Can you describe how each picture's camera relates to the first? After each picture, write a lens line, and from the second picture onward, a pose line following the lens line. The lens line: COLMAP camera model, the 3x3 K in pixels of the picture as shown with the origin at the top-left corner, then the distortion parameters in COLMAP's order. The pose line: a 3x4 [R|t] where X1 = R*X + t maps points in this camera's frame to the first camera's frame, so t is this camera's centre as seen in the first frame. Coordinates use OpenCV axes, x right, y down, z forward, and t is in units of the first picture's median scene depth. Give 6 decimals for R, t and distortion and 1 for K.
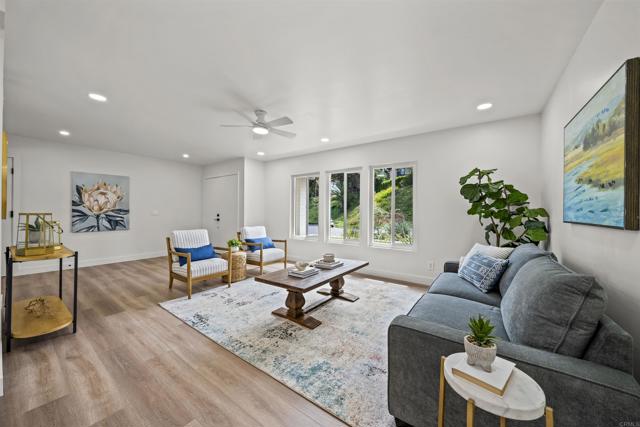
lens RADIAL K [[233.6, 0, 318.2], [0, 233.6, 212.5], [0, 0, 1]] dist [0.001429, -0.000026]
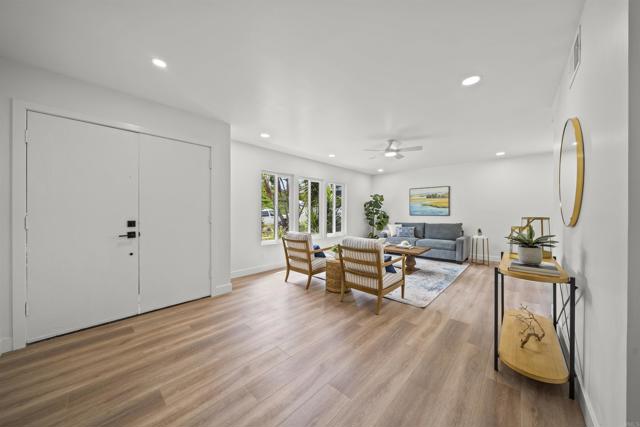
lens RADIAL K [[220.6, 0, 318.8], [0, 220.6, 213.2], [0, 0, 1]] dist [0.000056, 0.000019]
pose [[0.107058, -0.016315, 0.994119, -1.541933], [0.002745, 0.999866, 0.016114, -0.024852], [-0.994249, 0.001003, 0.107089, 1.249885]]
